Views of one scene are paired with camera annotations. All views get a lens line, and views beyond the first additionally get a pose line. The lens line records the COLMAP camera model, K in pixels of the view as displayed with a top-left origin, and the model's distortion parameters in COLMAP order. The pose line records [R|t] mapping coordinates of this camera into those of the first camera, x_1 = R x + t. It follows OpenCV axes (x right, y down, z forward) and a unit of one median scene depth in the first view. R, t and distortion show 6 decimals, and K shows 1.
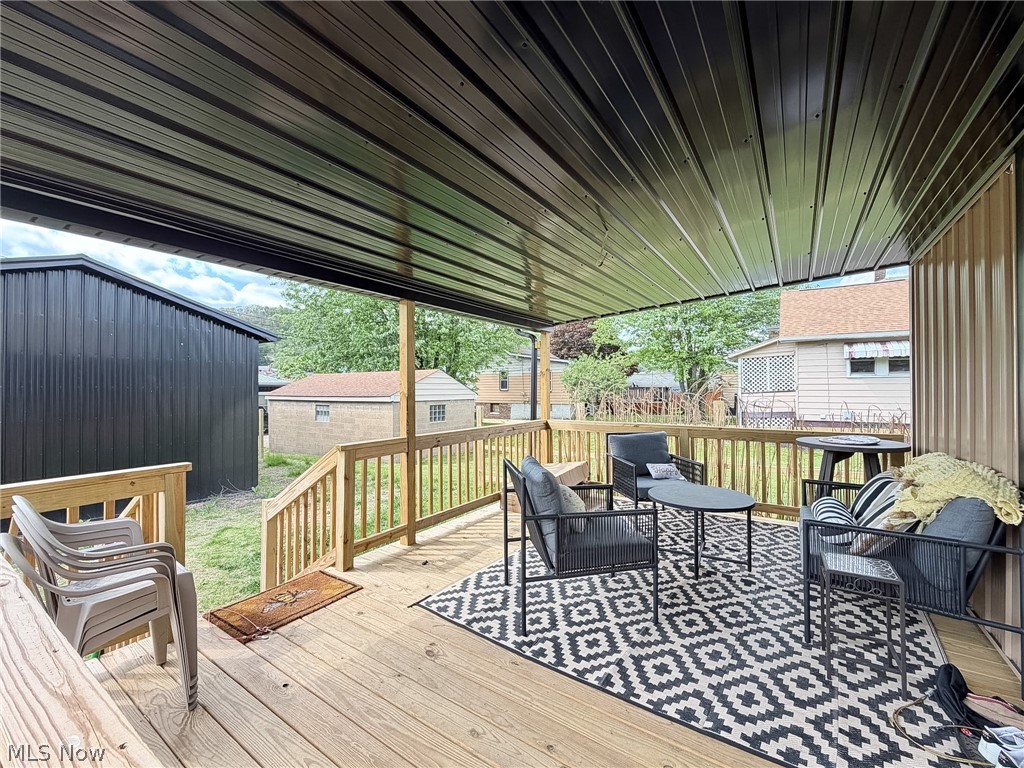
lens RADIAL K [[414.4, 0, 516.2], [0, 414.4, 385.4], [0, 0, 1]] dist [0.000236, -0.000076]
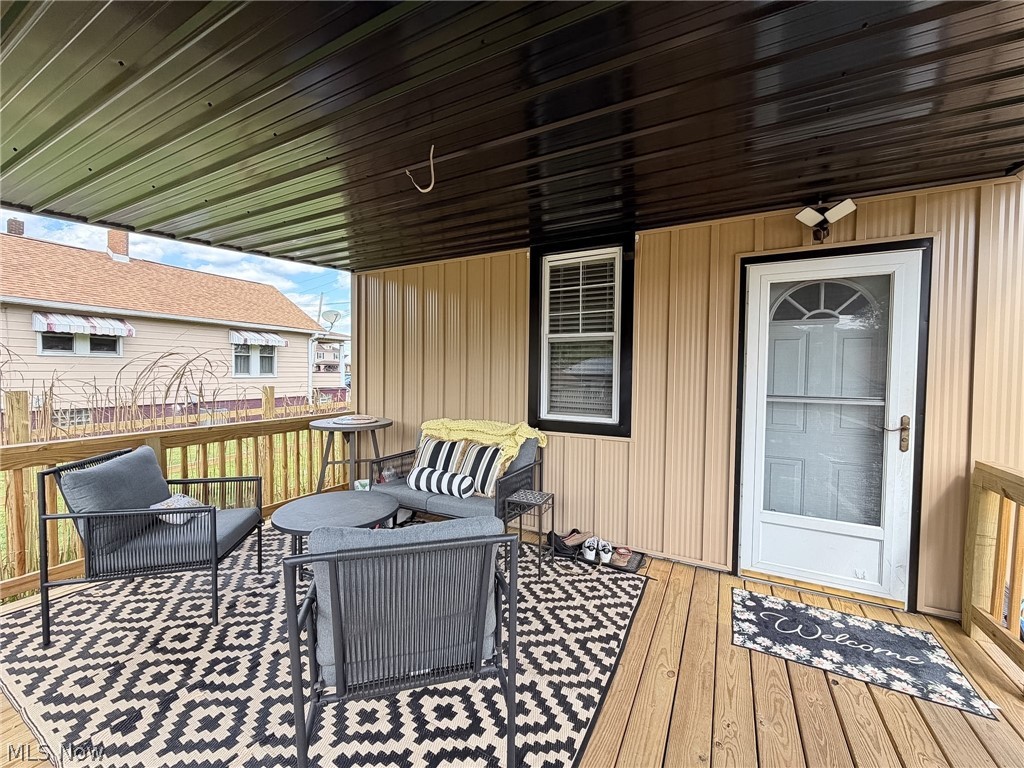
lens RADIAL K [[414.4, 0, 516.2], [0, 414.4, 385.4], [0, 0, 1]] dist [0.000236, -0.000076]
pose [[-0.102512, -0.028600, 0.994320, -0.526021], [-0.020209, 0.999440, 0.026664, -0.002961], [-0.994526, -0.017361, -0.103033, 1.009604]]
